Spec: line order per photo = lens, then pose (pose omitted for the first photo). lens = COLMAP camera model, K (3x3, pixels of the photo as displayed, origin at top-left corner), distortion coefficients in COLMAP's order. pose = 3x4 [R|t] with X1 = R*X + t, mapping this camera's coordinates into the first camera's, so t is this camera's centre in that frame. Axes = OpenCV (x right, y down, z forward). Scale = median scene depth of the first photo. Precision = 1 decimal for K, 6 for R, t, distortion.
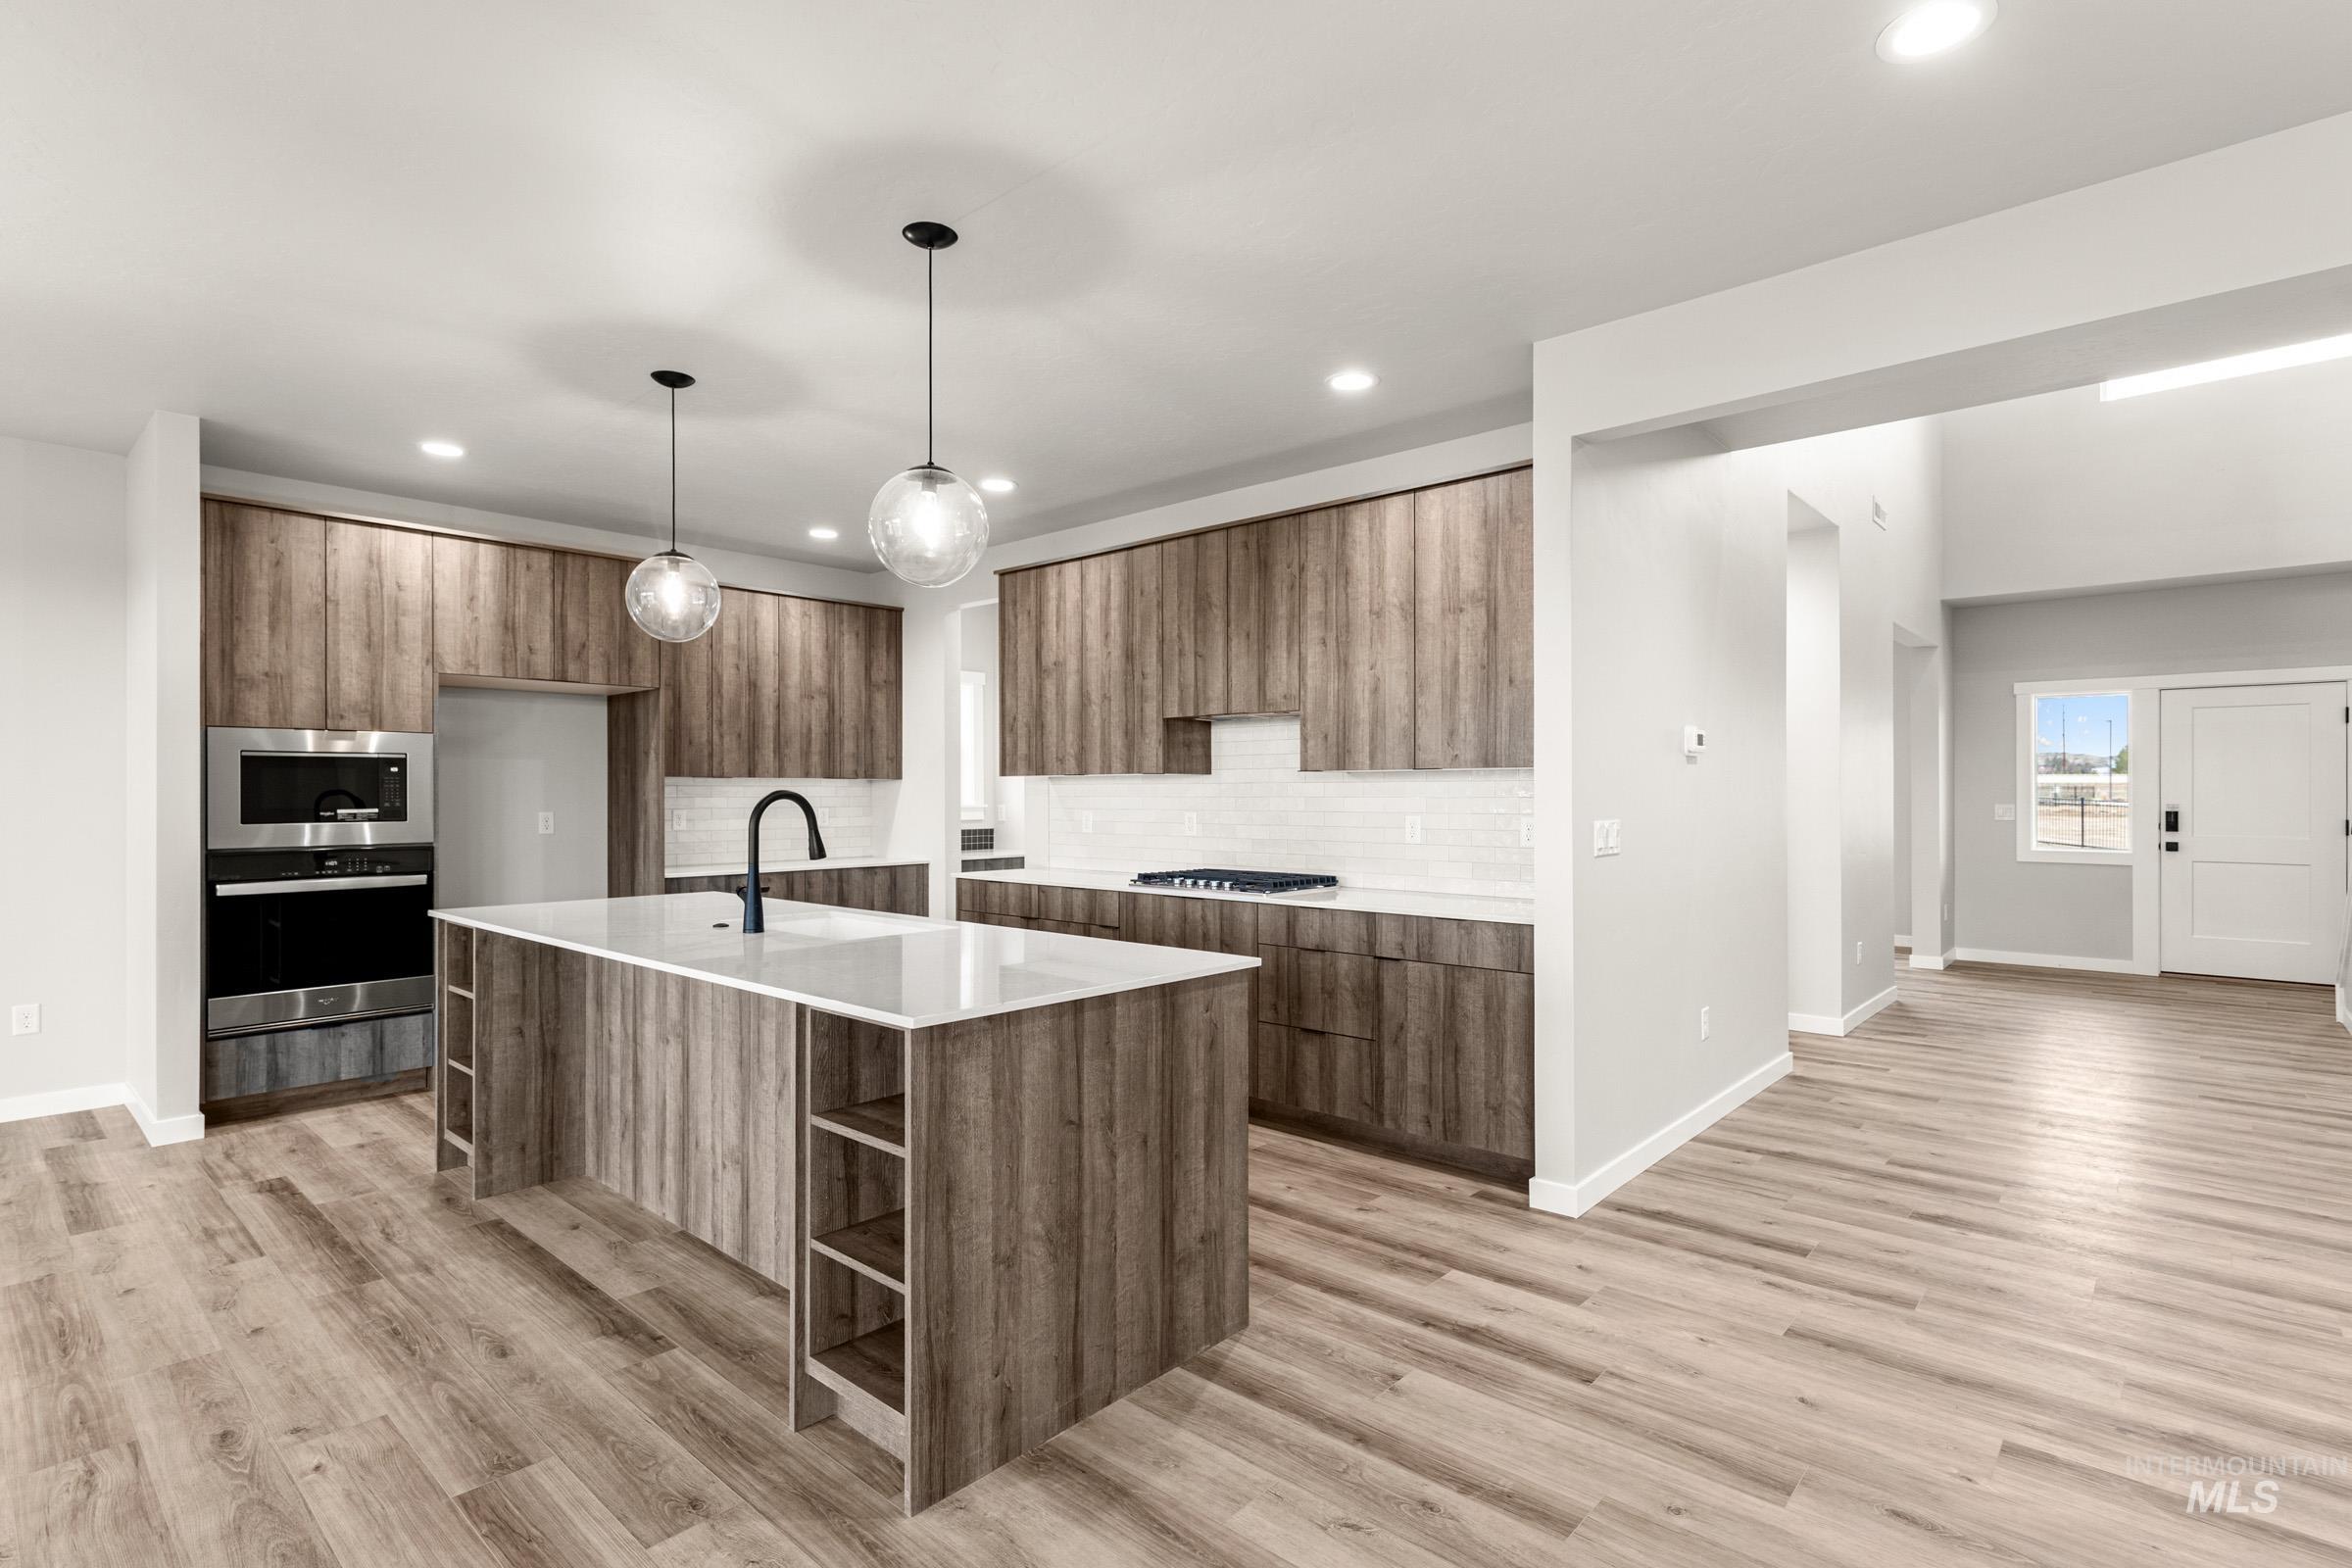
lens RADIAL K [[1137.3, 0, 1169.7], [0, 1137.3, 784.6], [0, 0, 1]] dist [0.004279, 0.000581]
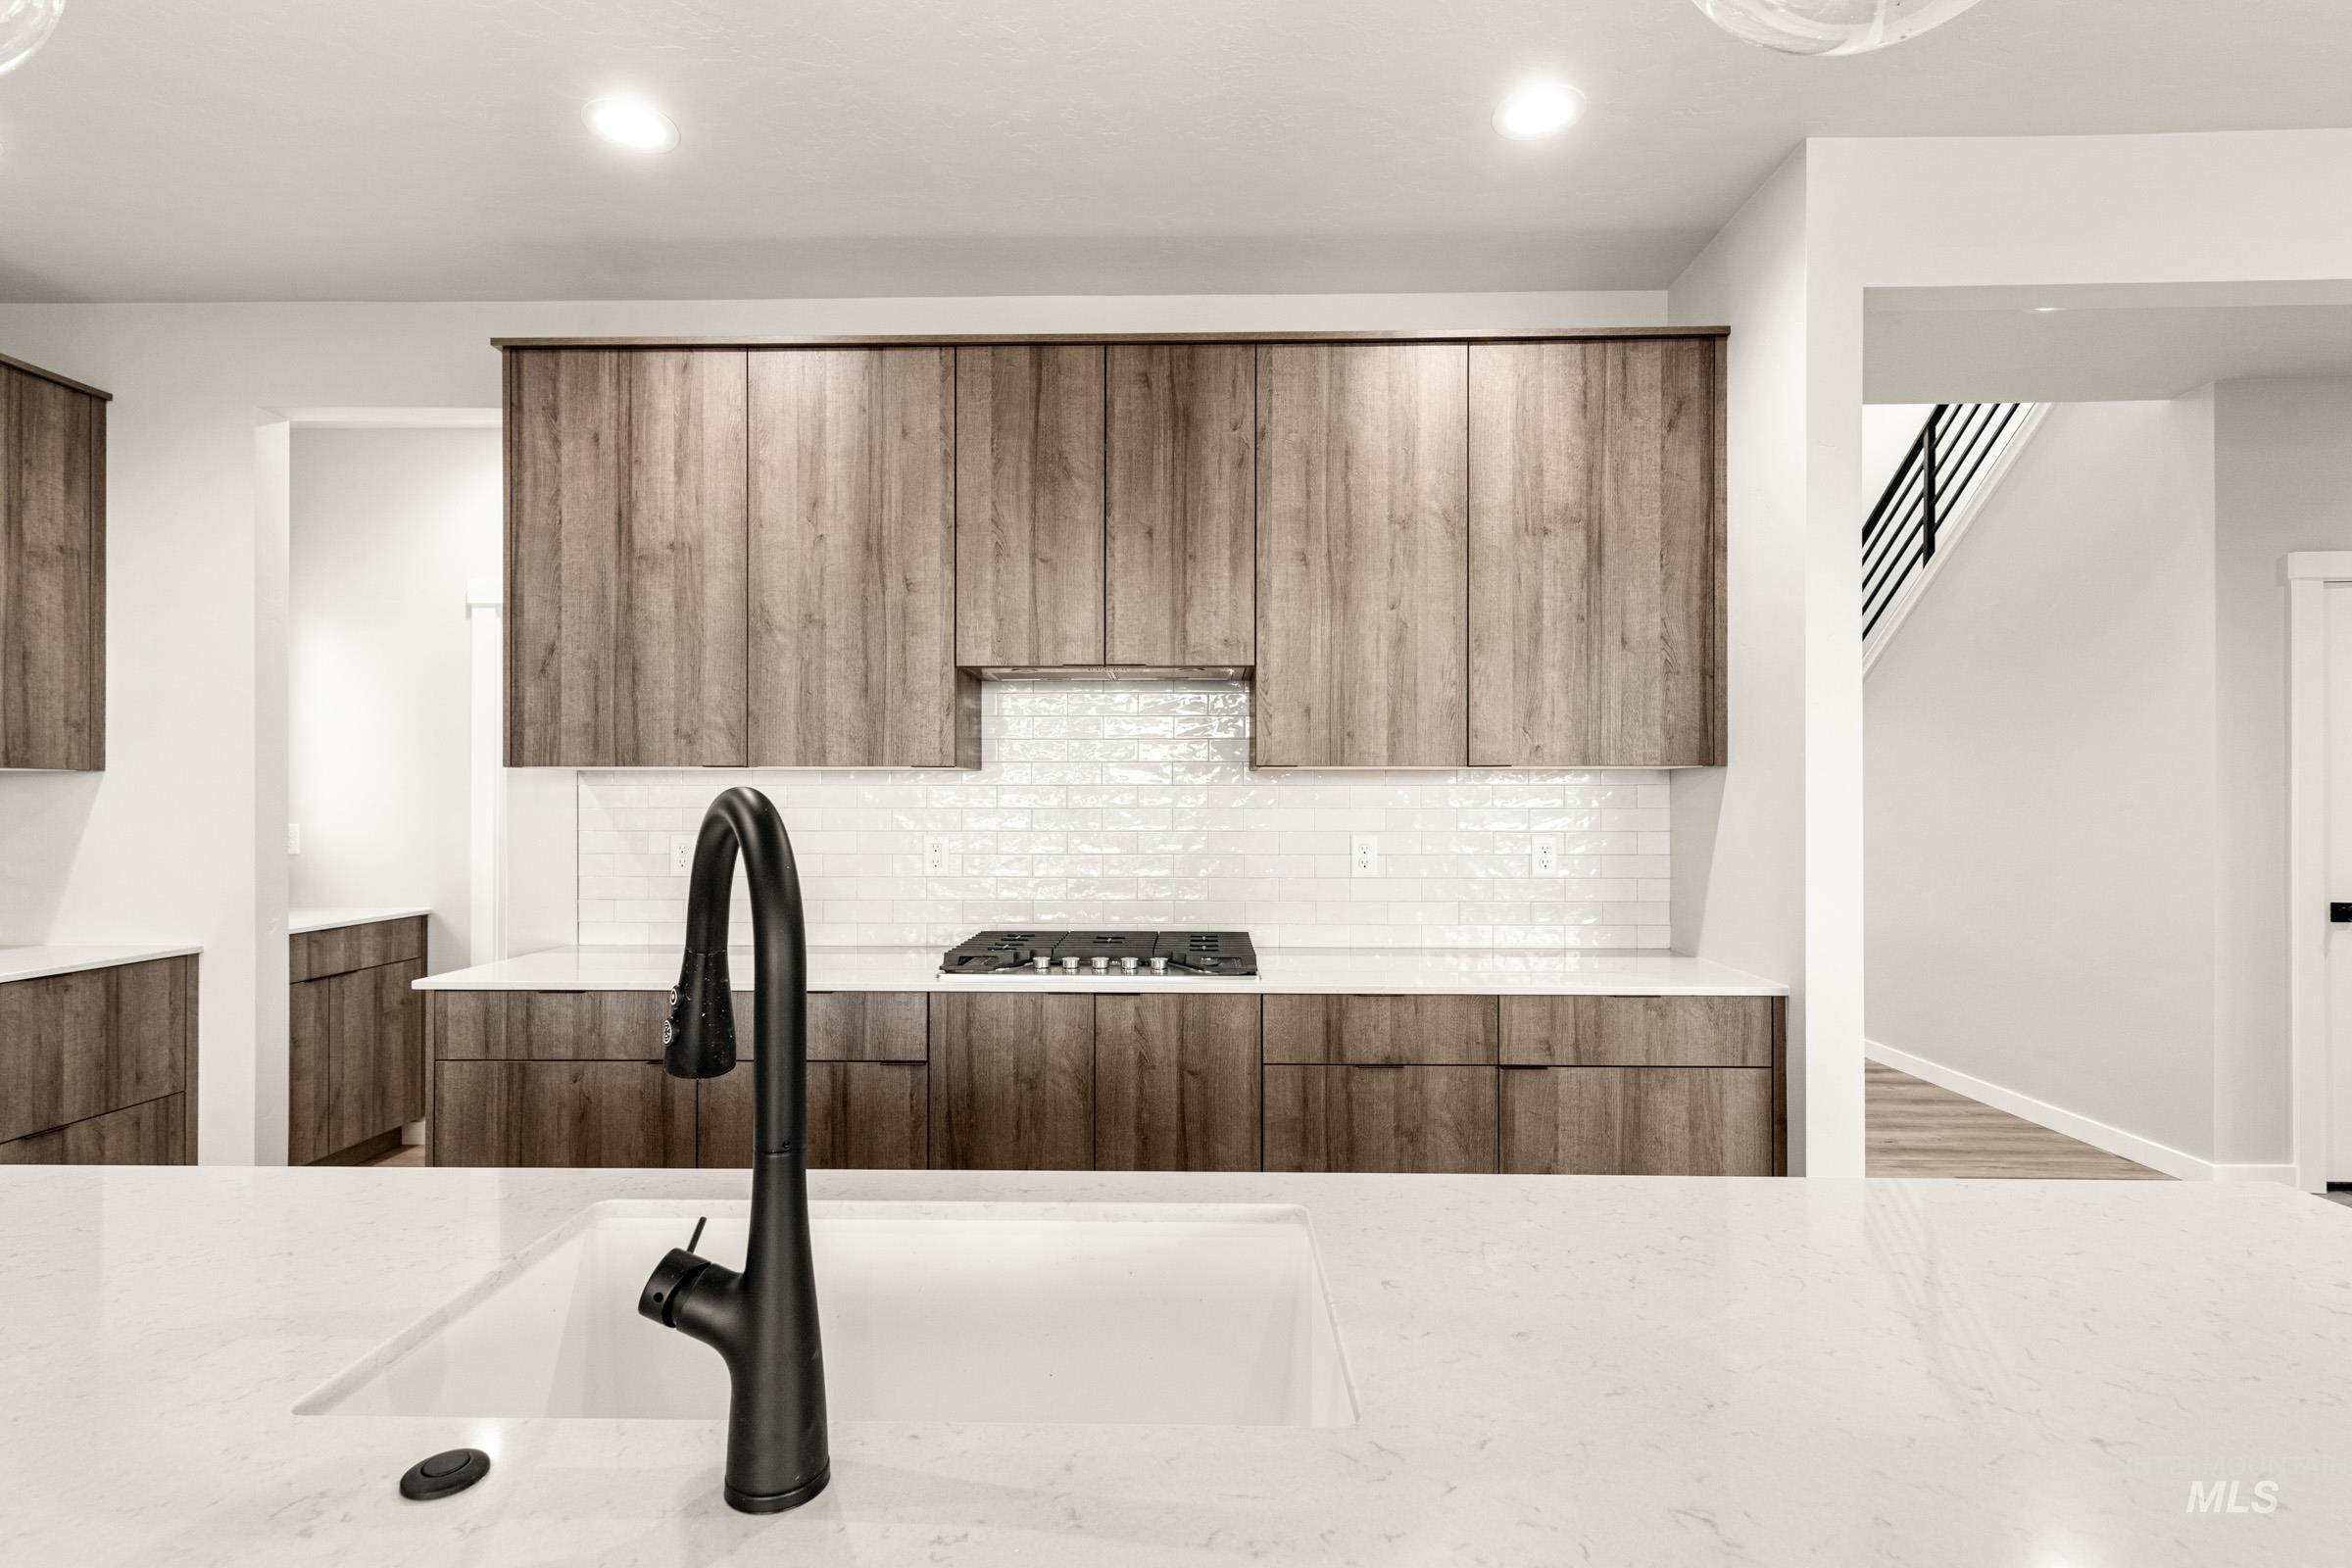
lens RADIAL K [[1137.3, 0, 1188.6], [0, 1137.3, 793.1], [0, 0, 1]] dist [0.004279, 0.000581]
pose [[0.757933, 0.004778, 0.652315, -0.327268], [-0.005903, 0.999982, -0.000466, 0.003297], [-0.652306, -0.003497, 0.757948, 0.592088]]
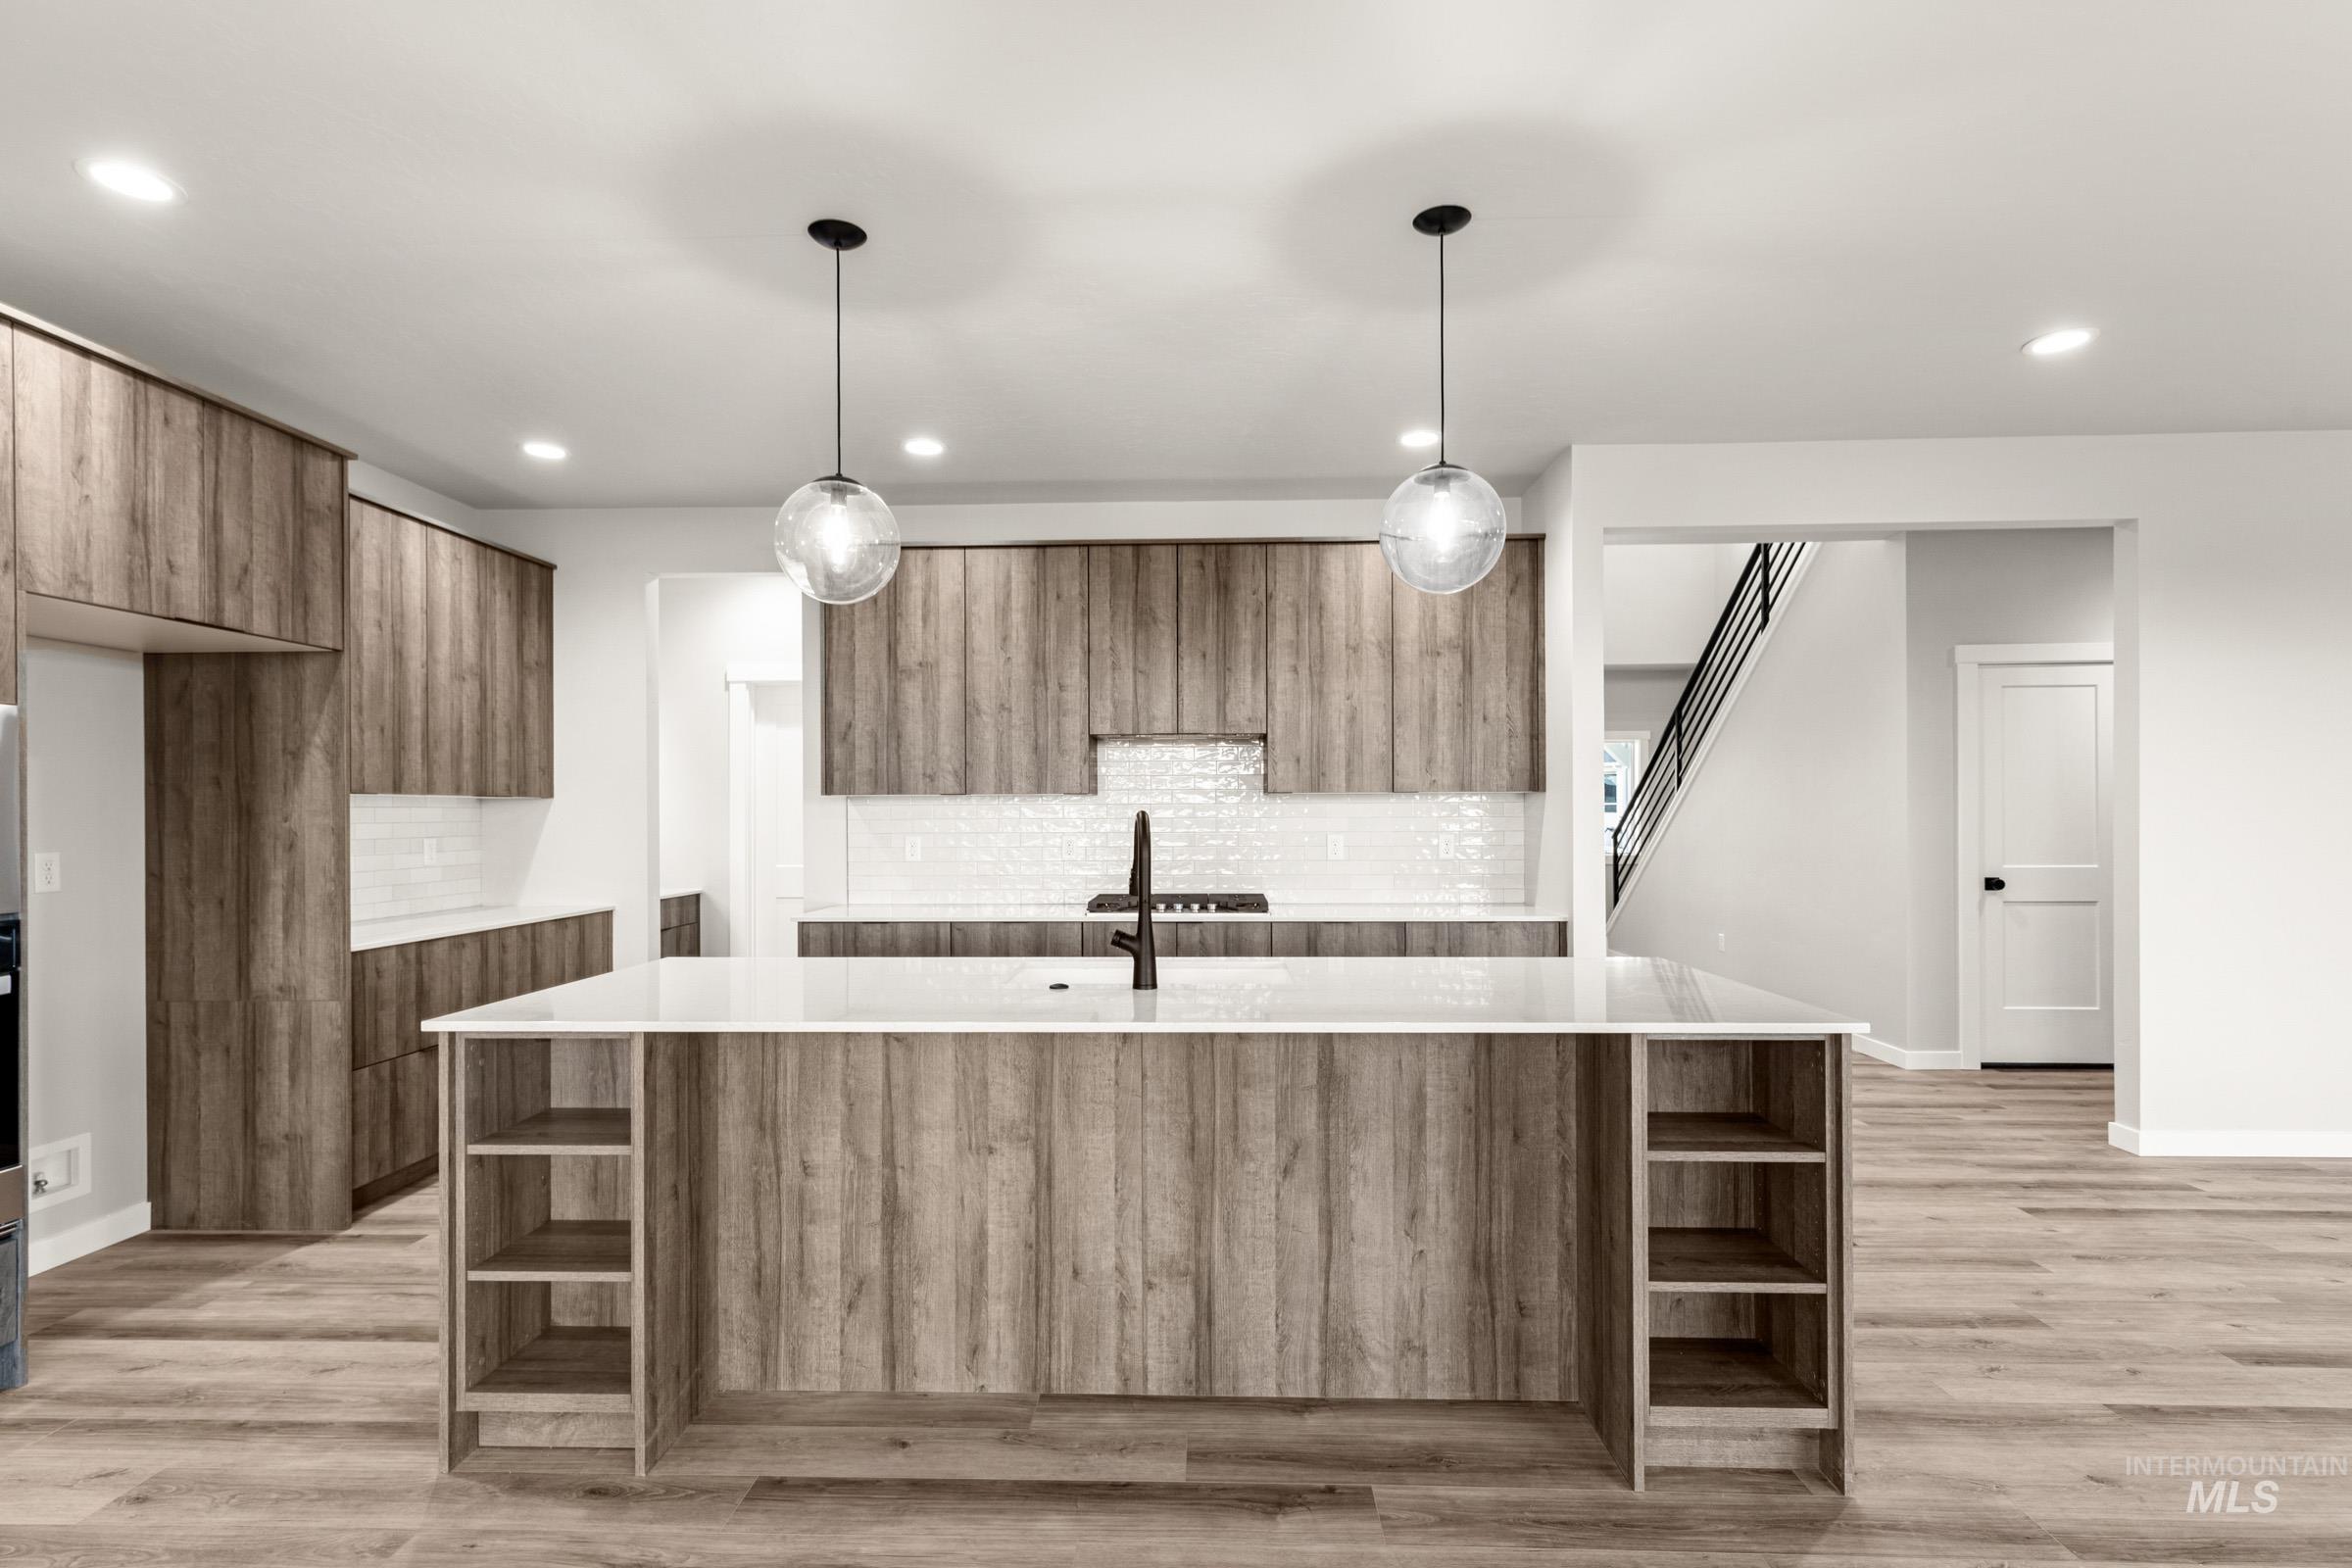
lens RADIAL K [[1137.3, 0, 1195.9], [0, 1137.3, 807.7], [0, 0, 1]] dist [0.004279, 0.000581]
pose [[0.759802, 0.001109, 0.650154, -0.637619], [-0.001337, 0.999999, -0.000143, 0.001894], [-0.650153, -0.000760, 0.759803, 0.273478]]
